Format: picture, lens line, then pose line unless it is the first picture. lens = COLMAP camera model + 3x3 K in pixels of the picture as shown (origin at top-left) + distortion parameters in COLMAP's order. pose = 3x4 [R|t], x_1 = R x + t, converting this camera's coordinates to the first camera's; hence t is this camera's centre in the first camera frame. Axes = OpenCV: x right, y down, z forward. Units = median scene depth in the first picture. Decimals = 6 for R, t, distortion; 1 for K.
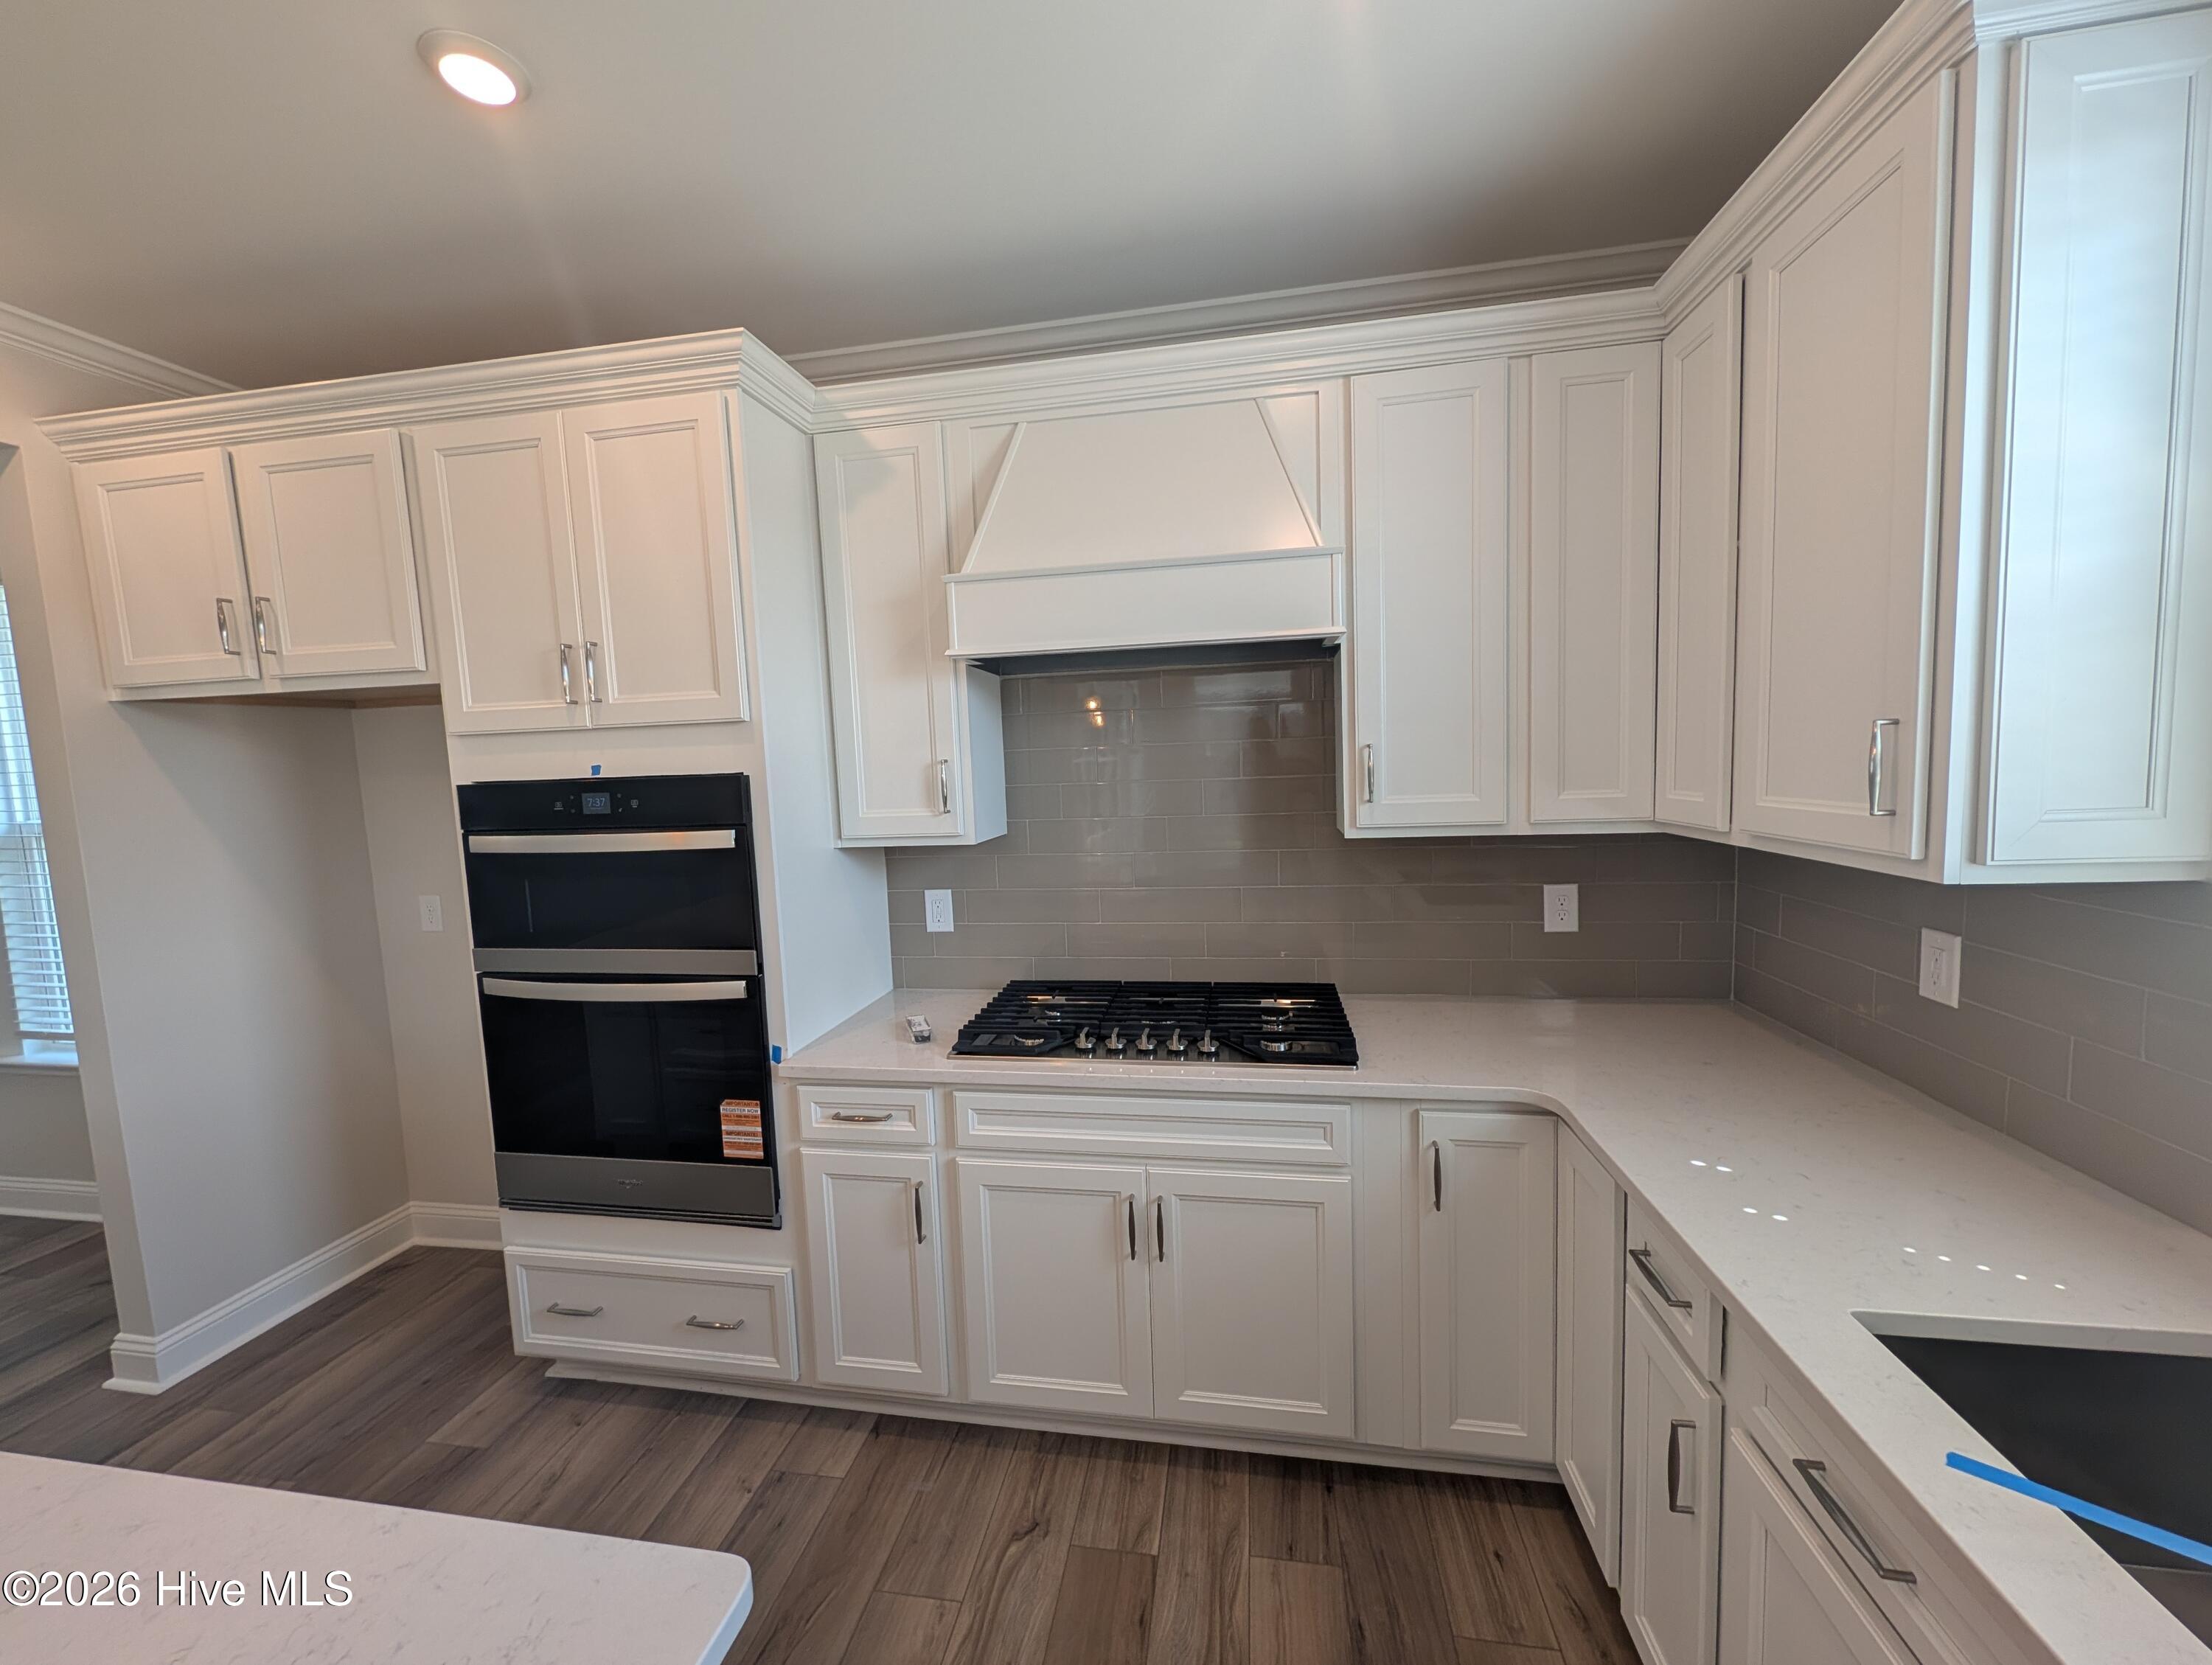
lens RADIAL K [[847.5, 0, 1106.0], [0, 847.5, 832.5], [0, 0, 1]] dist [-0.001738, -0.000134]
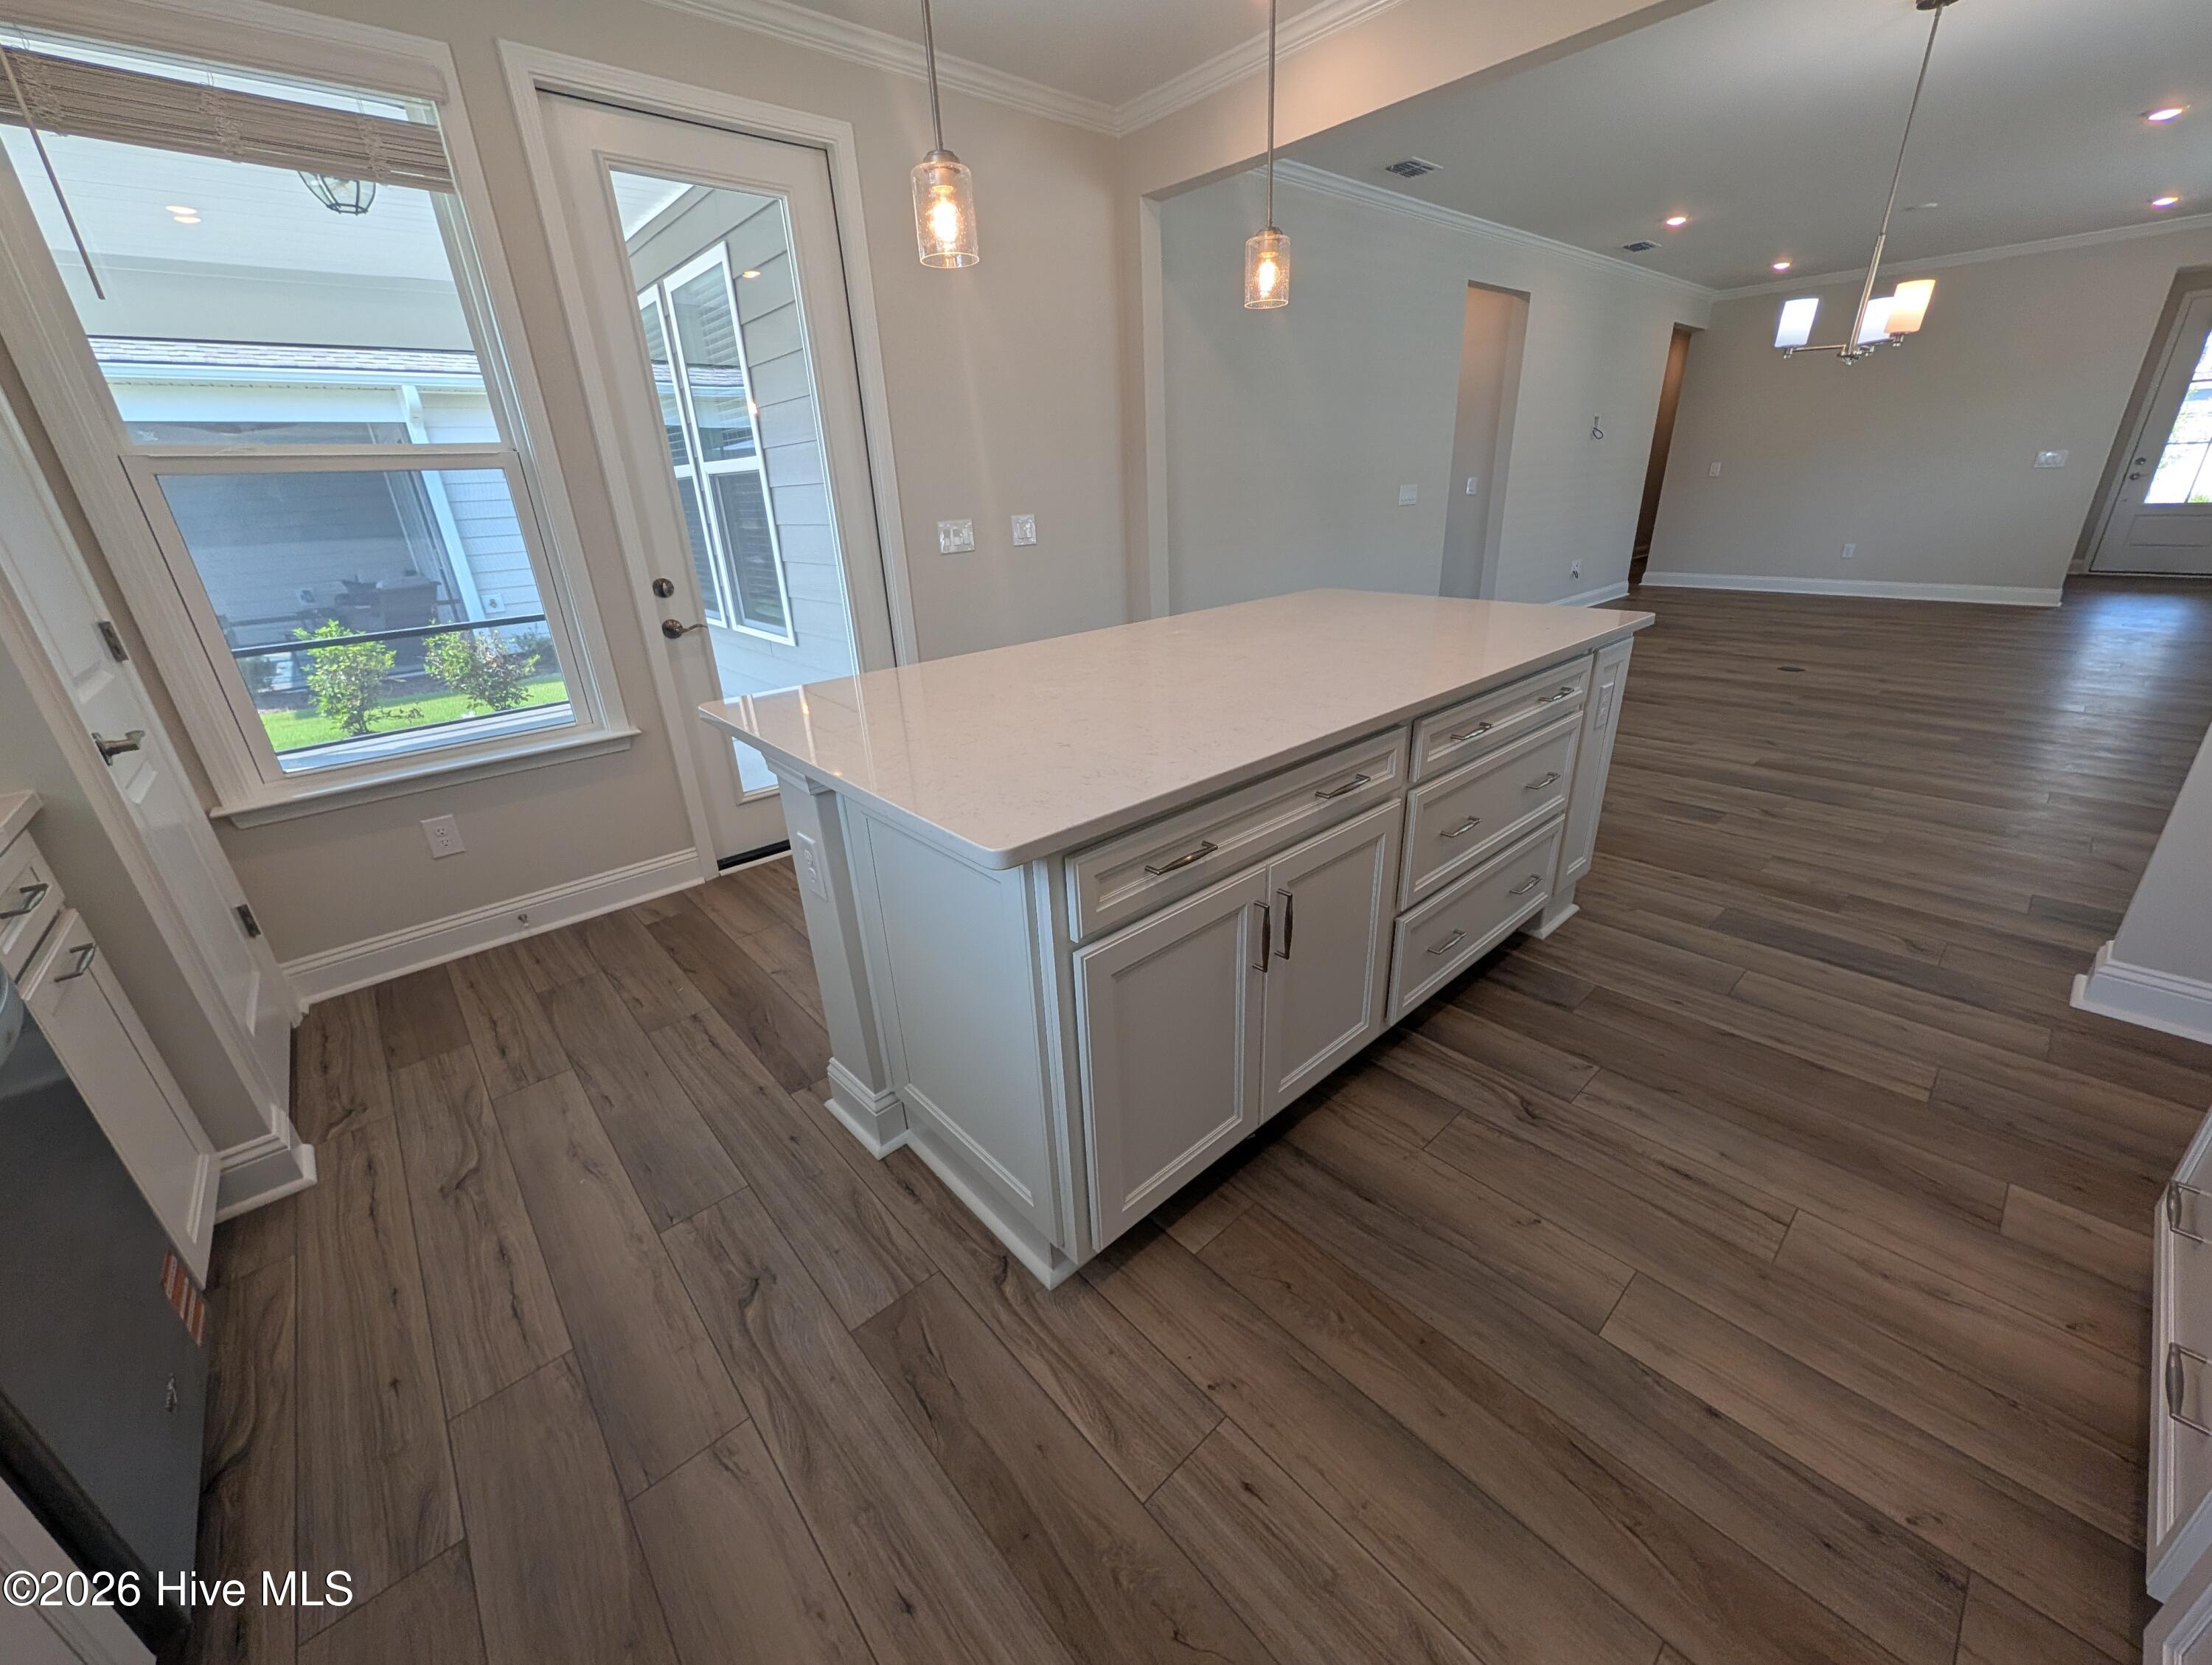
lens RADIAL K [[847.5, 0, 1106.0], [0, 847.5, 832.5], [0, 0, 1]] dist [-0.001738, -0.000134]
pose [[-0.621378, 0.357346, -0.697276, 0.168170], [-0.001204, 0.889501, 0.456931, 0.063879], [0.783510, 0.284766, -0.552286, 0.699407]]
